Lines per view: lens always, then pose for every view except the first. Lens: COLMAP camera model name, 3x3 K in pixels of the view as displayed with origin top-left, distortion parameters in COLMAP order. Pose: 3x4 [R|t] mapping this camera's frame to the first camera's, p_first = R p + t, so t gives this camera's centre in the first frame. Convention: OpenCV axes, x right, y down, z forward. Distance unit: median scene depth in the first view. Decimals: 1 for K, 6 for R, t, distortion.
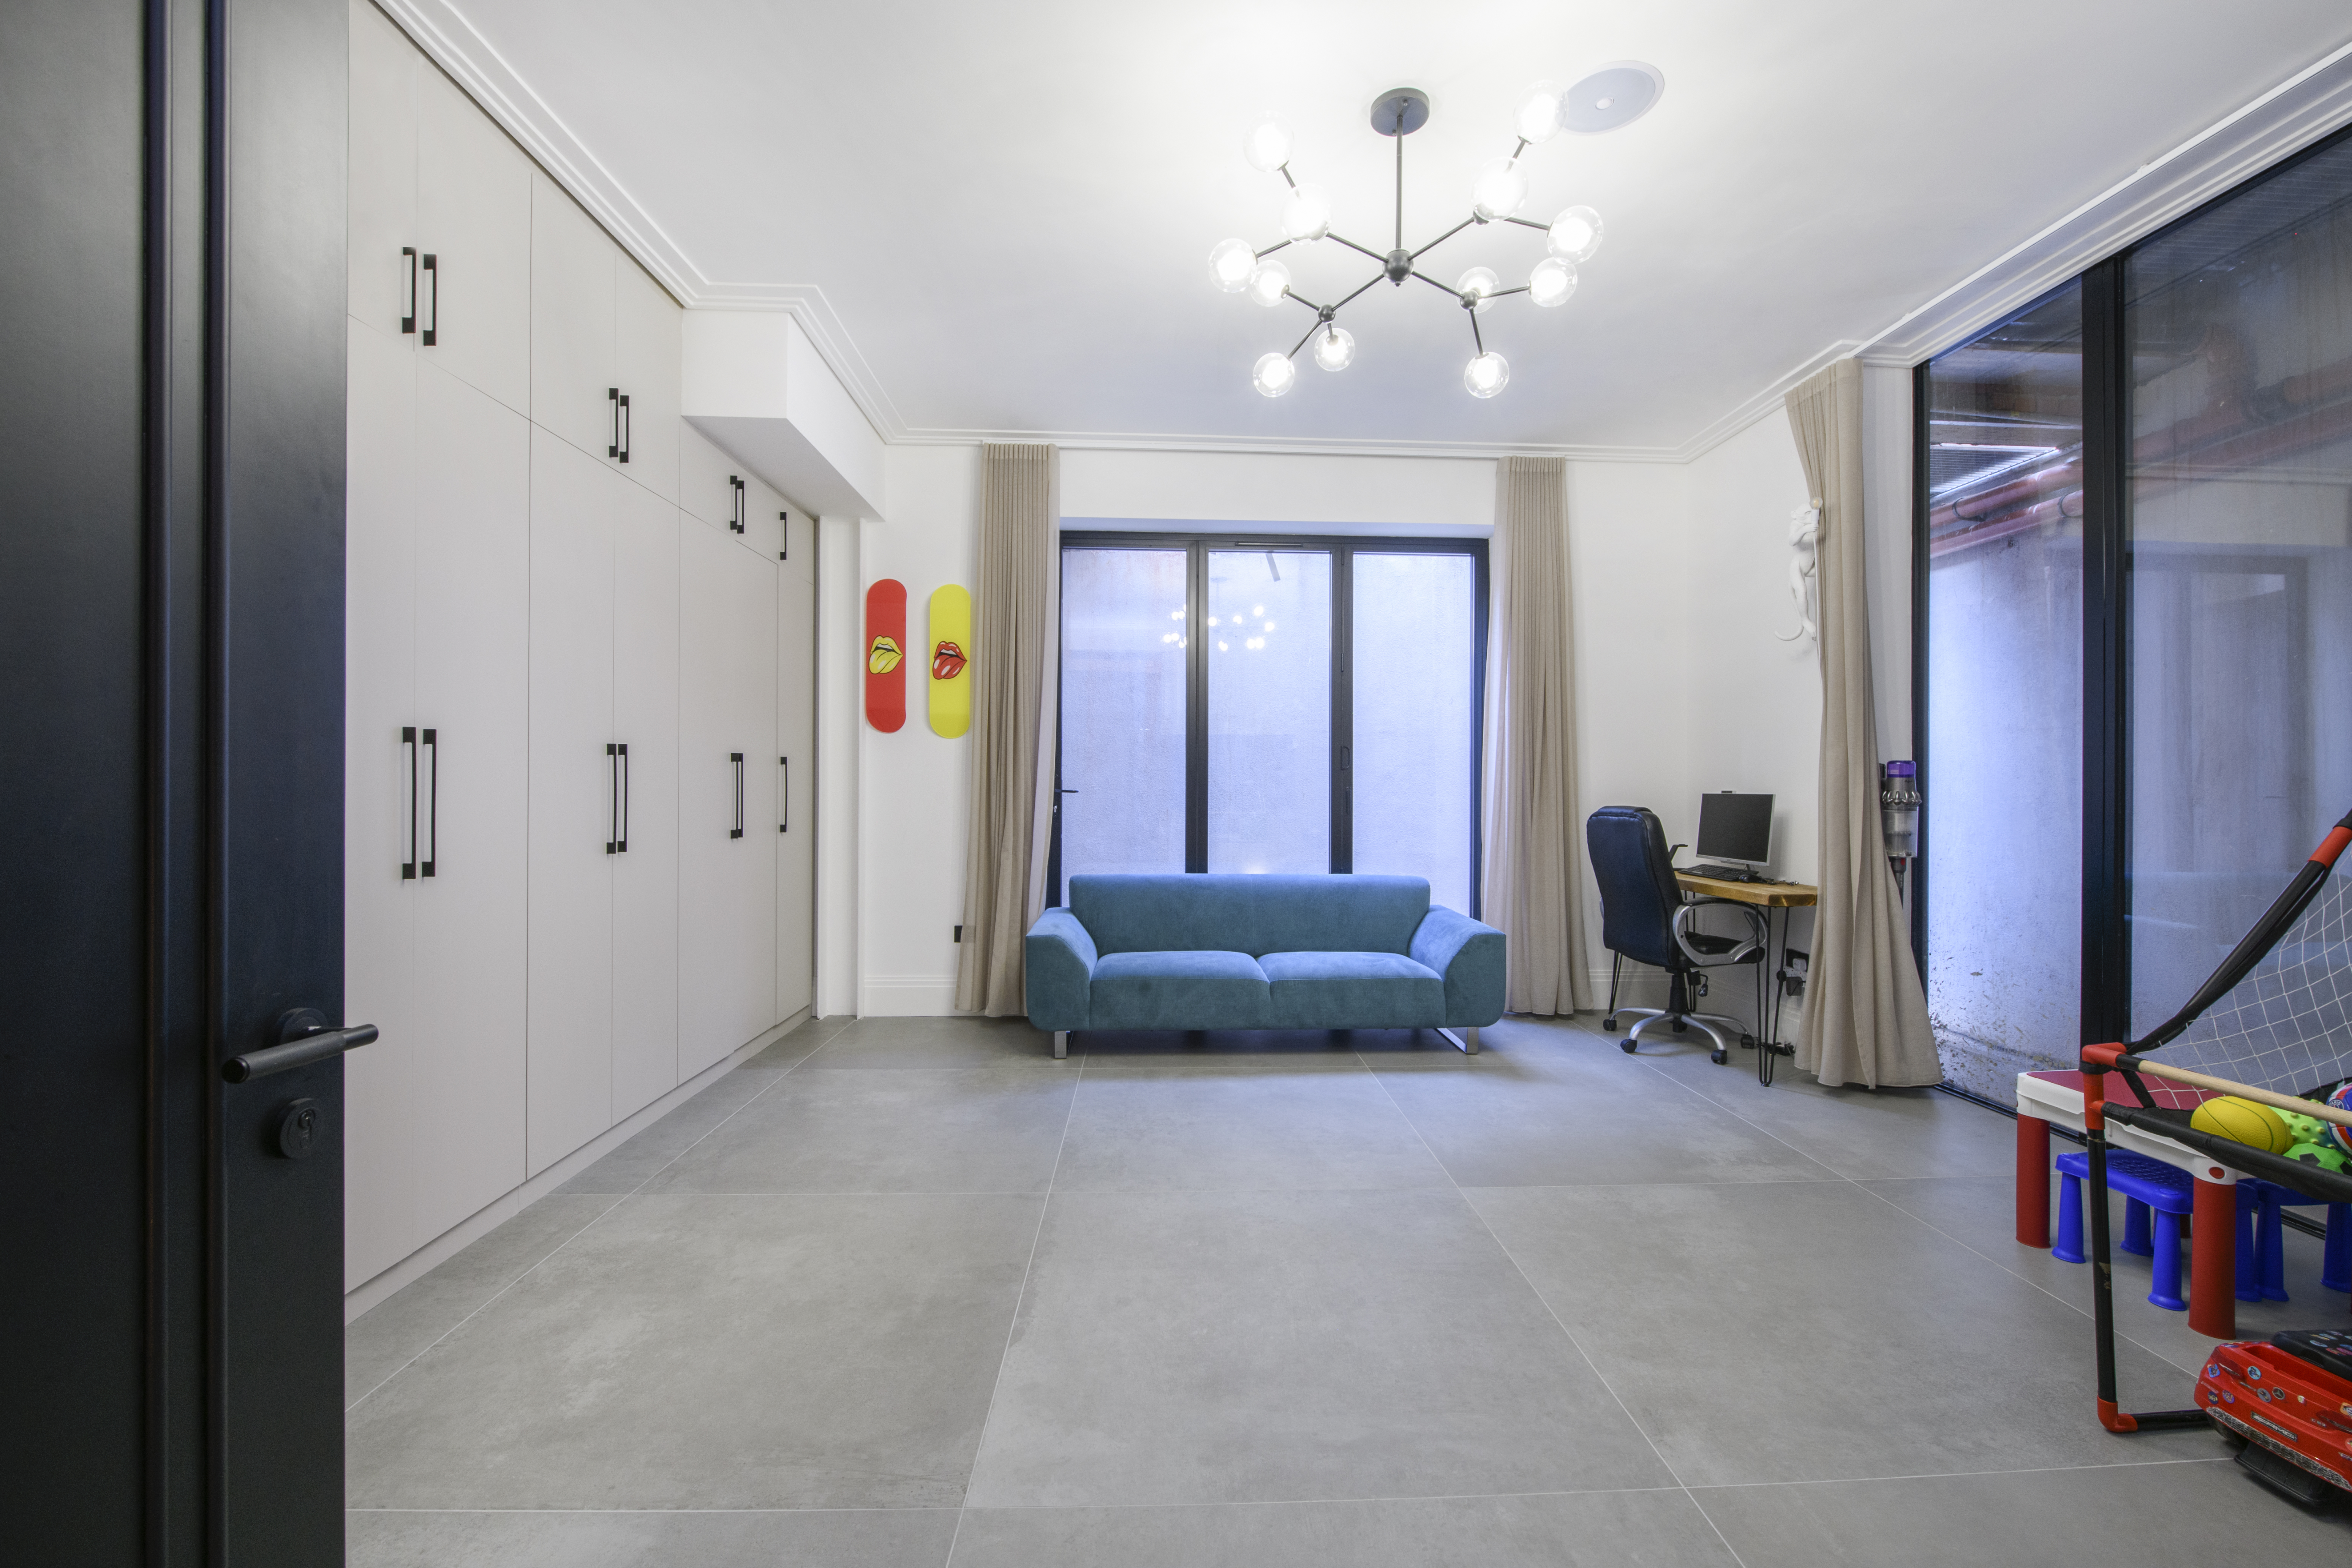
lens RADIAL K [[938.4, 0, 1180.4], [0, 938.4, 762.0], [0, 0, 1]] dist [-0.000798, -0.006190]
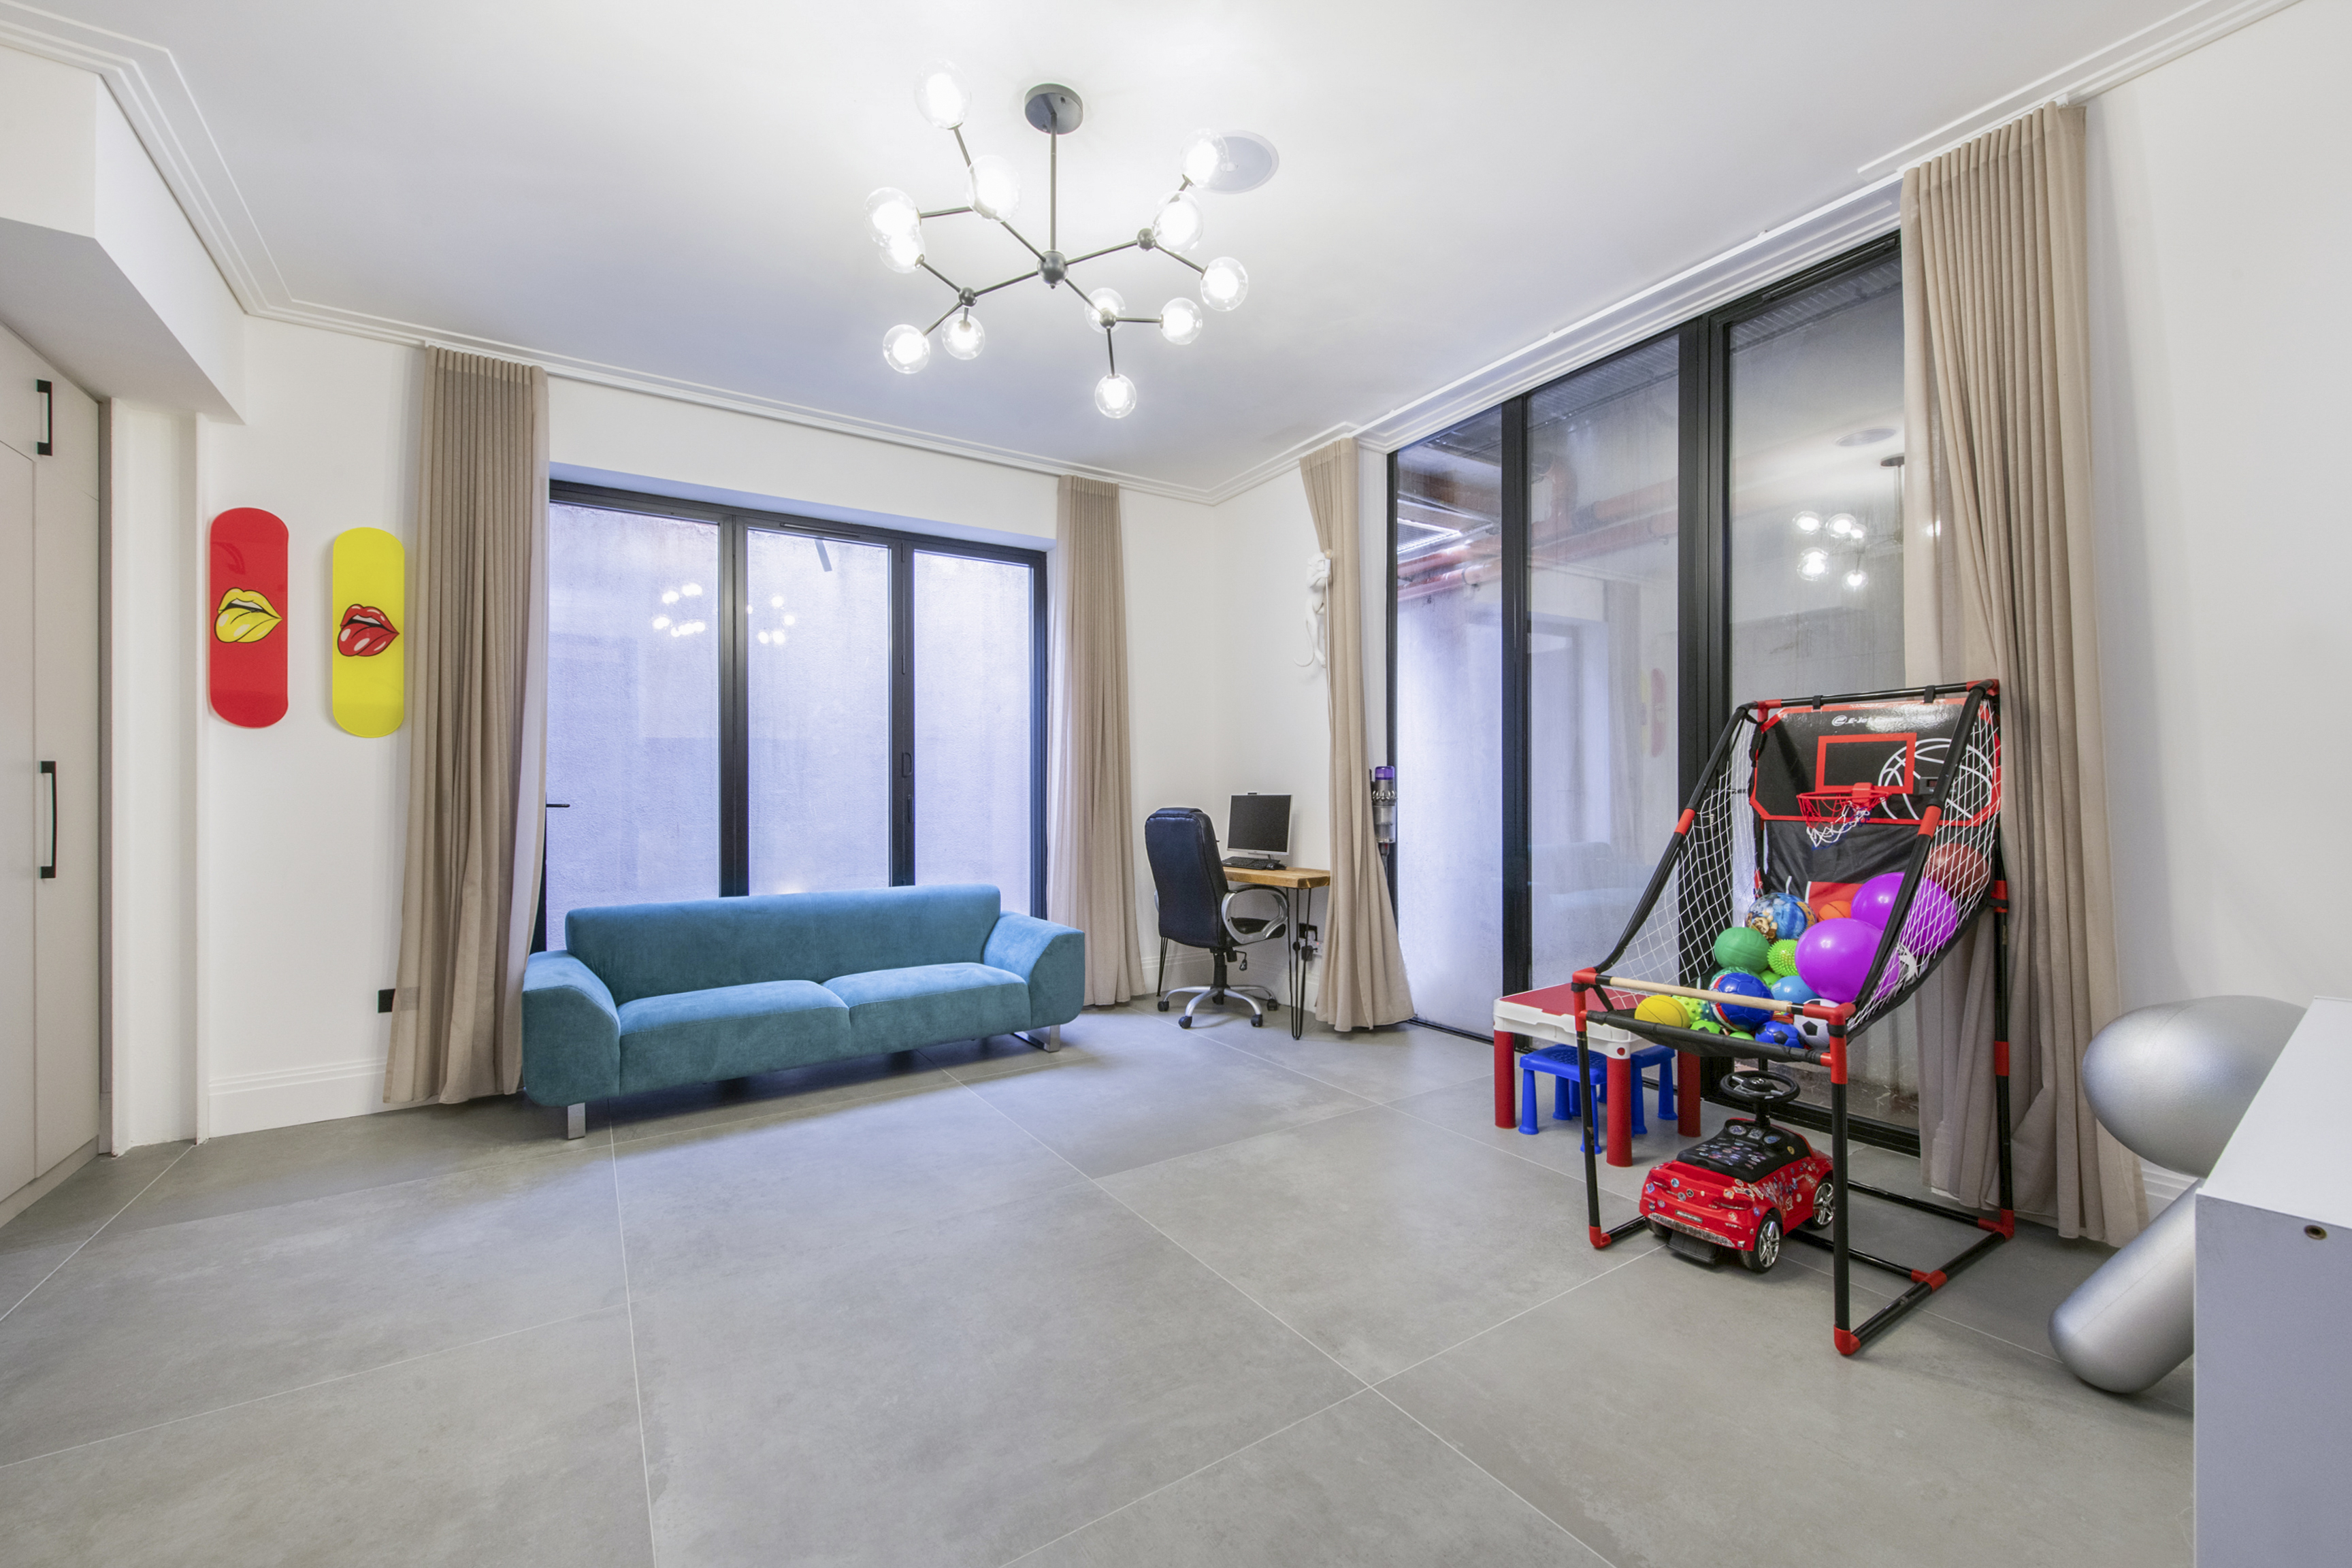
lens RADIAL K [[946.0, 0, 1168.5], [0, 946.0, 777.2], [0, 0, 1]] dist [0.008349, -0.000659]
pose [[0.857762, -0.006152, 0.514010, -0.116570], [0.001961, 0.999960, 0.008695, 0.001130], [-0.514043, -0.006451, 0.857740, 0.046254]]
